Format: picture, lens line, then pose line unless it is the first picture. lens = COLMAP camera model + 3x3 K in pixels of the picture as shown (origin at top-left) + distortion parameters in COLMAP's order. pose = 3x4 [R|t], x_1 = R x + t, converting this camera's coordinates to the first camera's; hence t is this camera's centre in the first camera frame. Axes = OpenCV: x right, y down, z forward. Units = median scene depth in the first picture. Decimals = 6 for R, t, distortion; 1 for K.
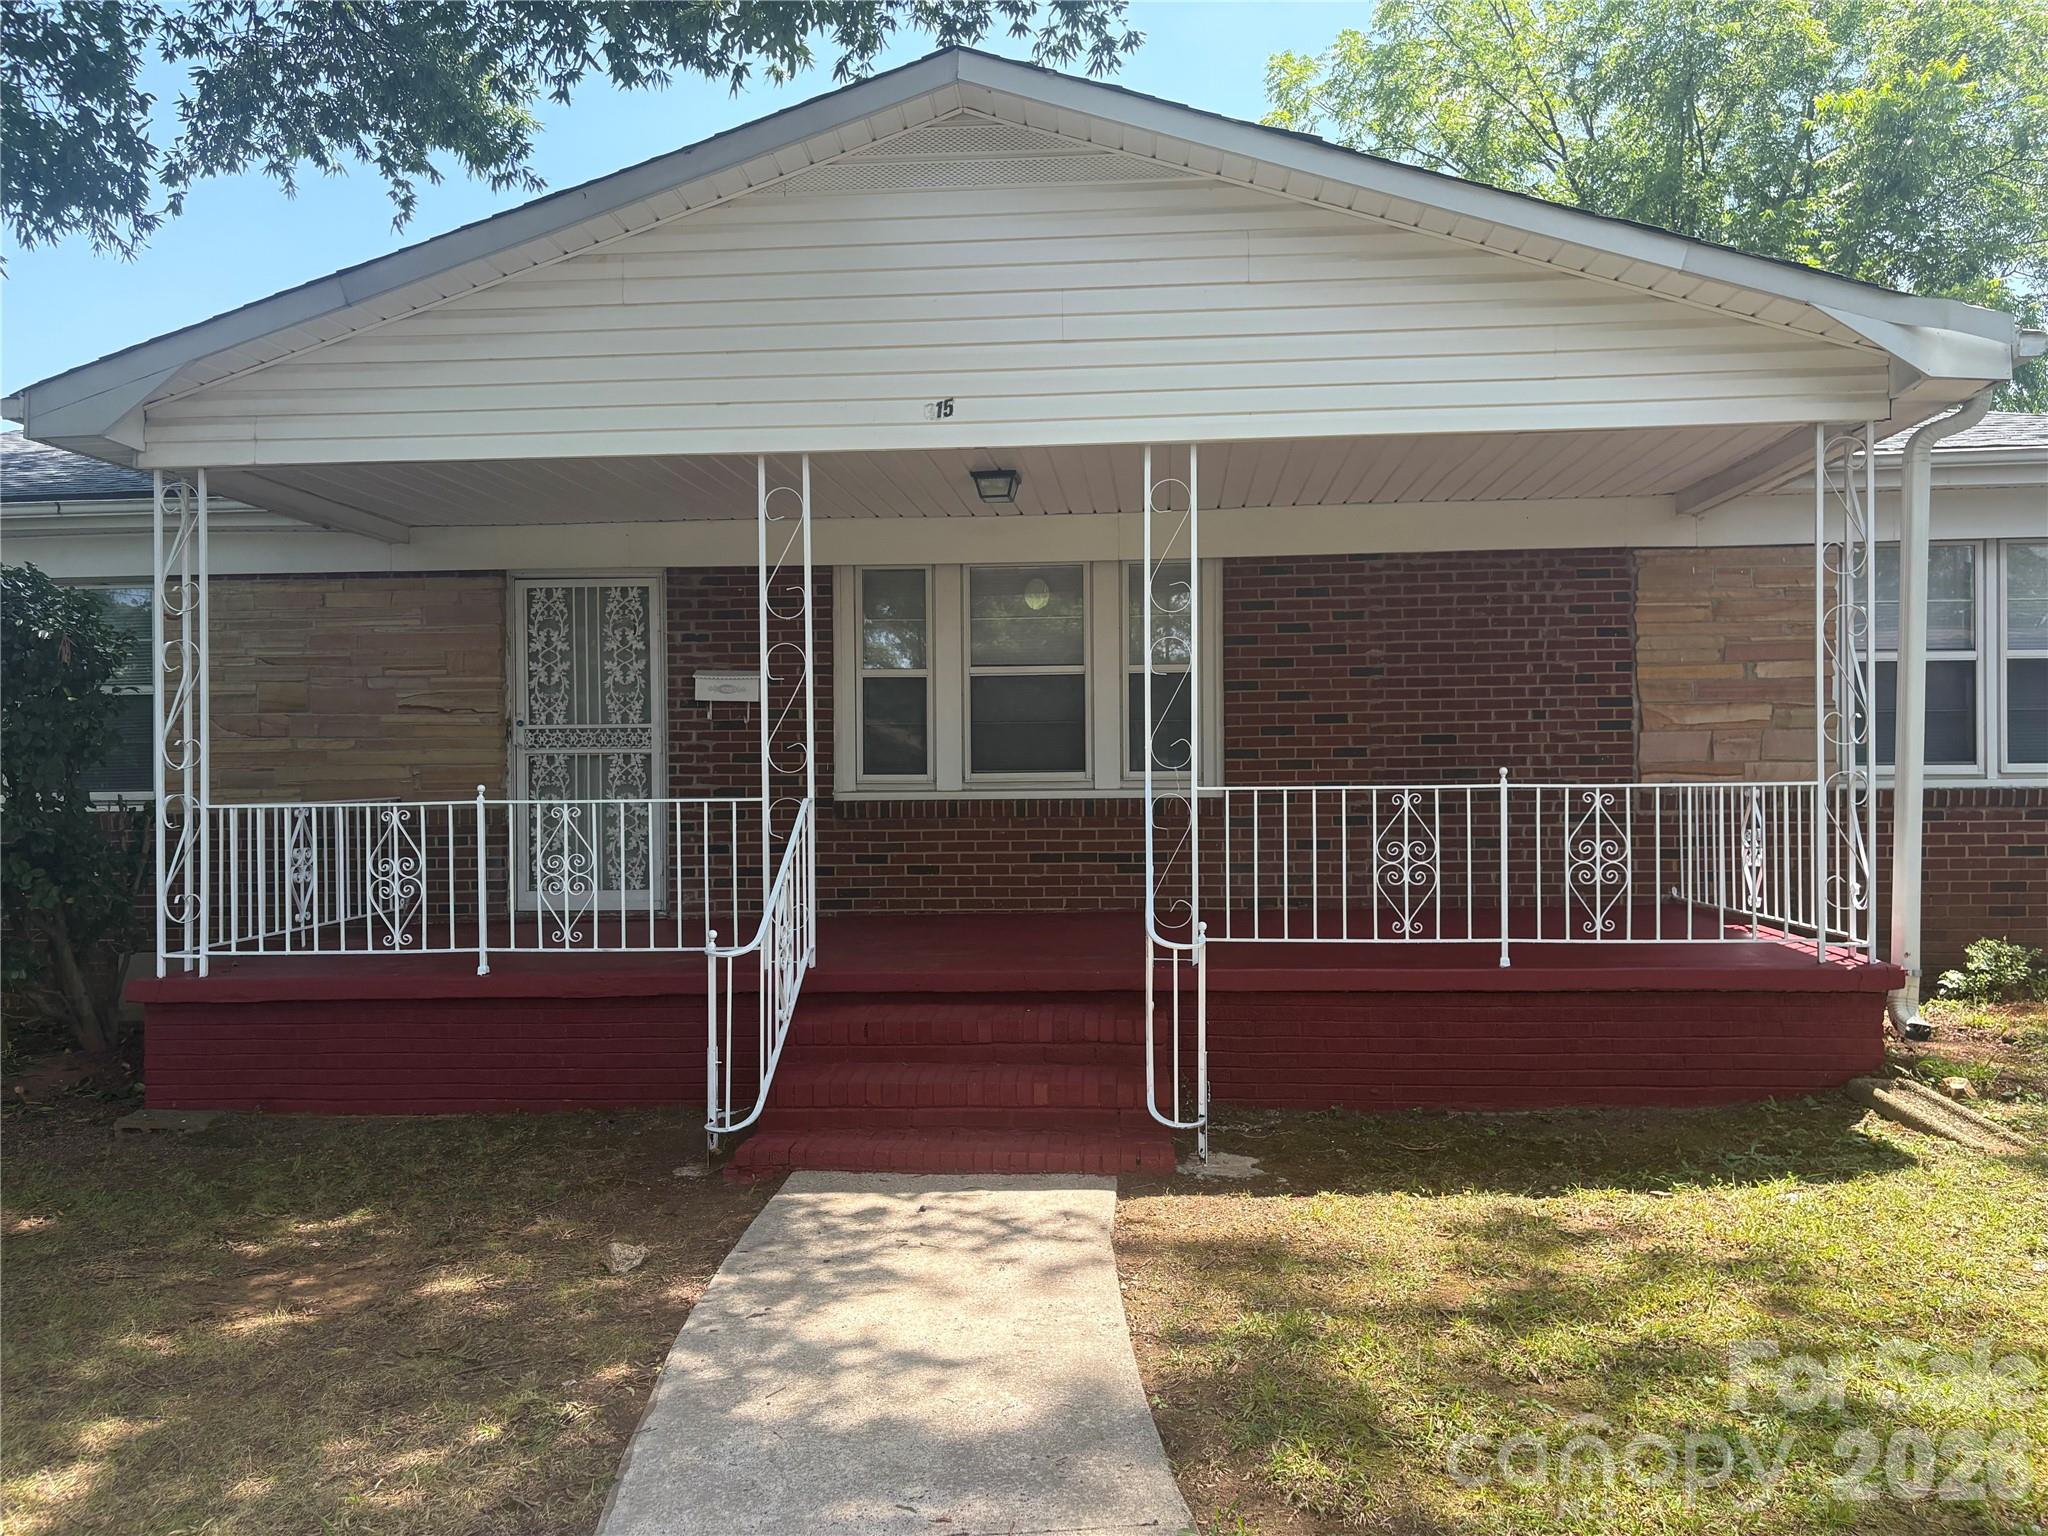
lens RADIAL K [[1530.4, 0, 1018.9], [0, 1530.4, 808.4], [0, 0, 1]] dist [0.004217, -0.007987]
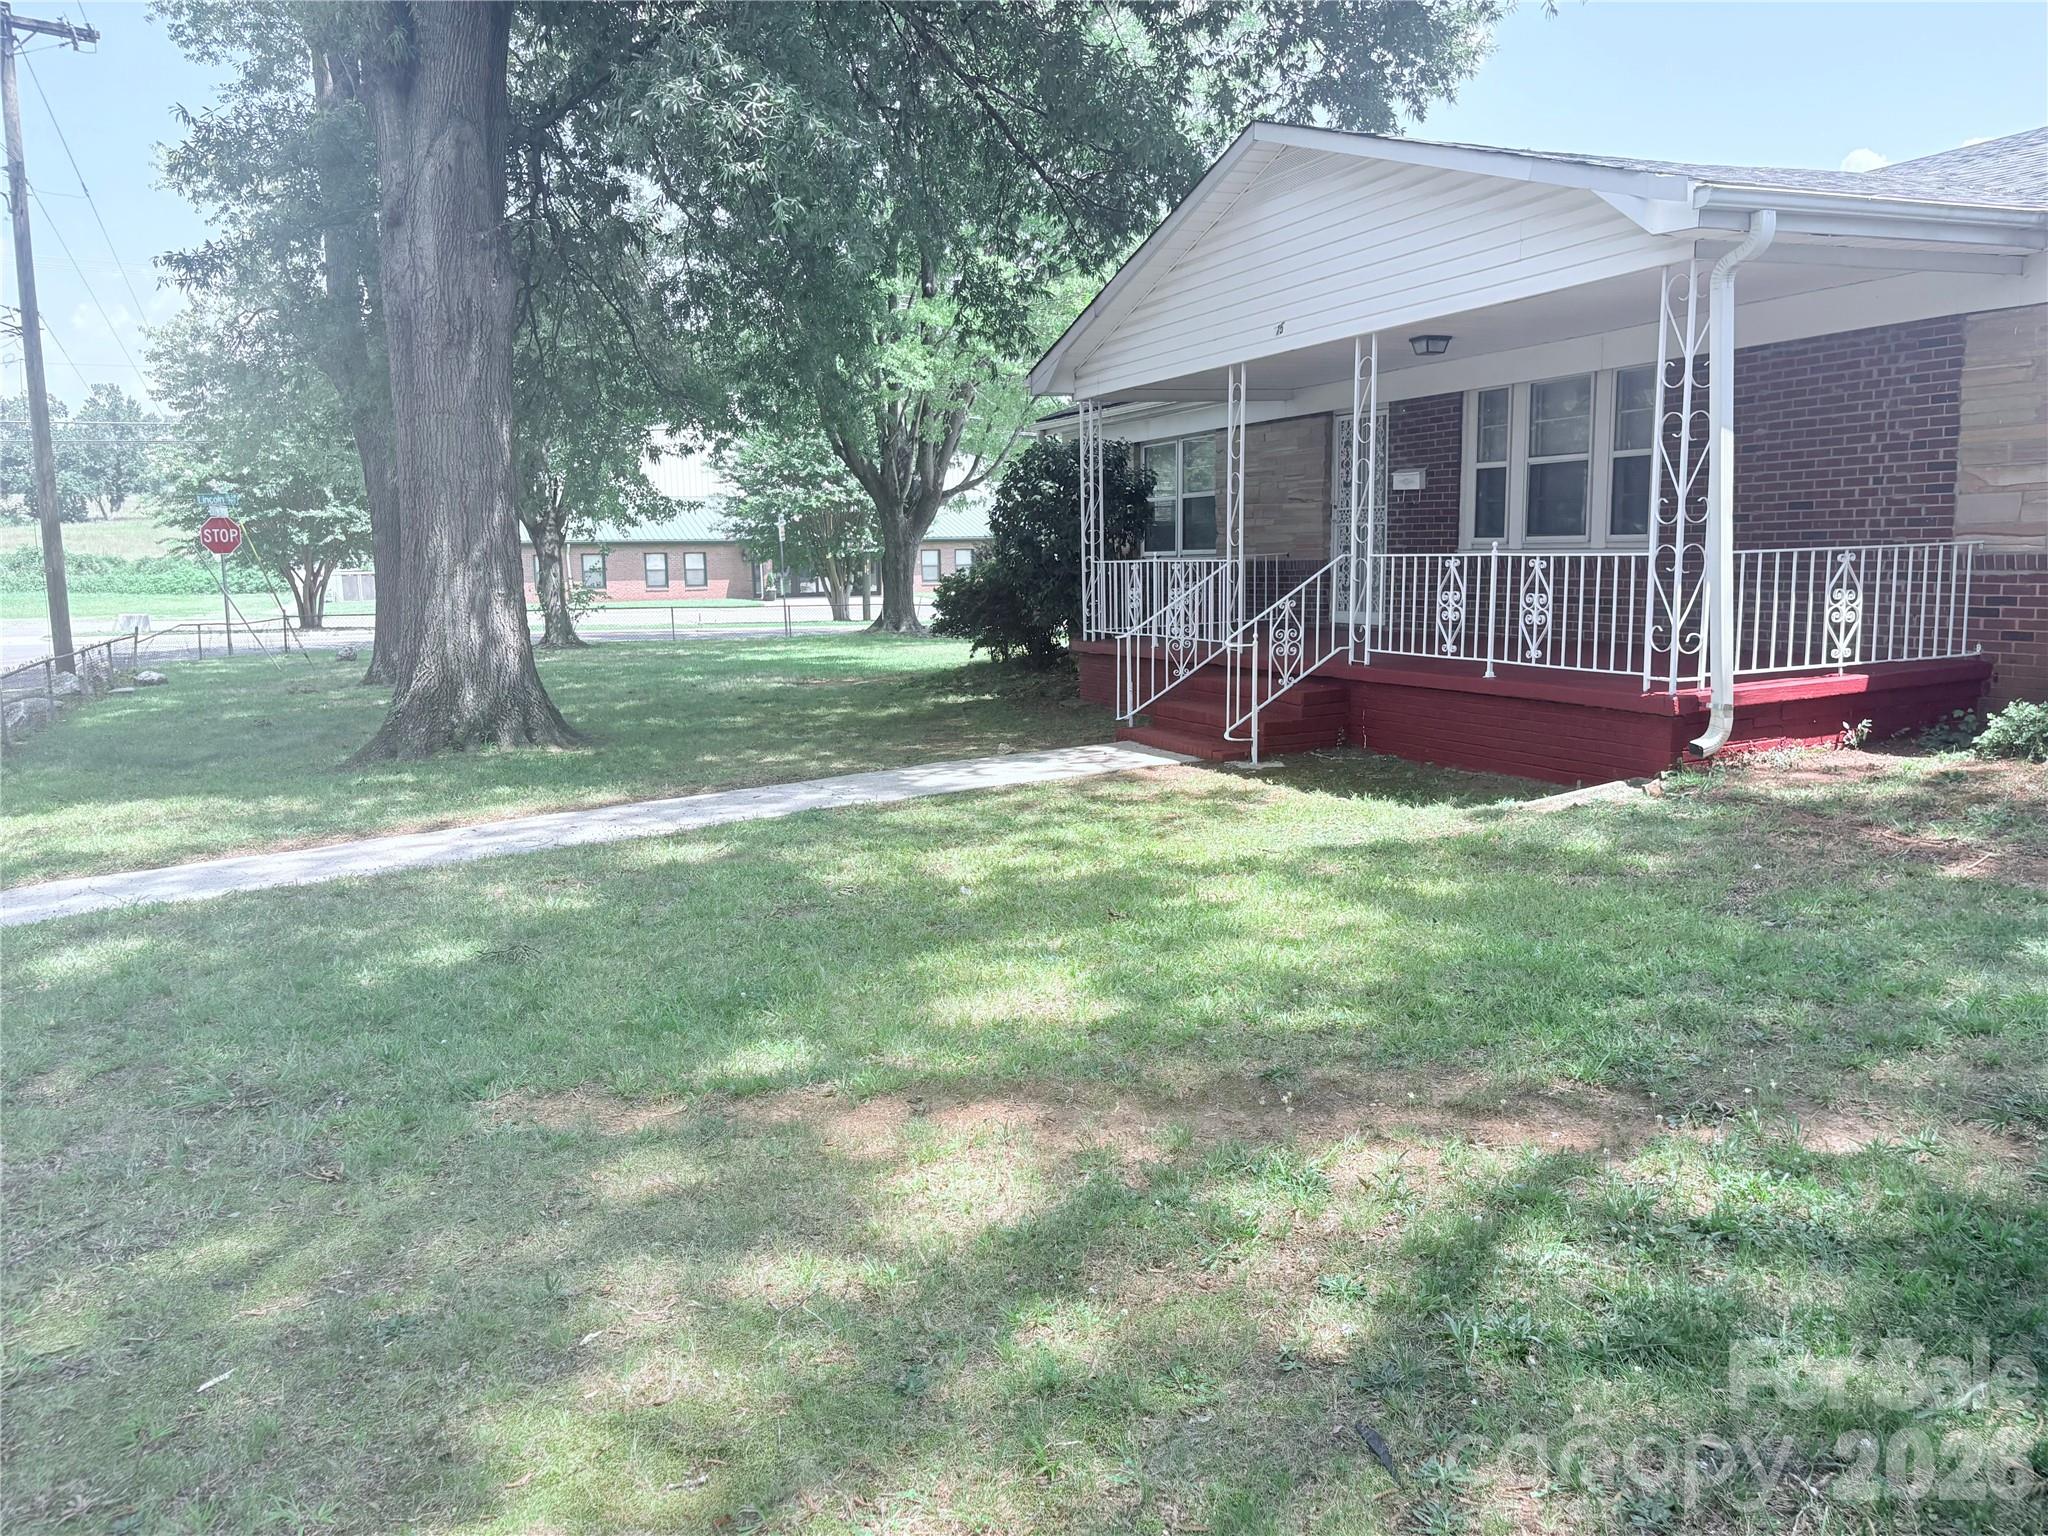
lens RADIAL K [[1530.4, 0, 1025.8], [0, 1530.4, 767.2], [0, 0, 1]] dist [0.004217, -0.007987]
pose [[0.469964, 0.123173, -0.874049, 1.034374], [0.002233, 0.990047, 0.140720, -0.014082], [0.882683, -0.068086, 0.465011, -0.057530]]
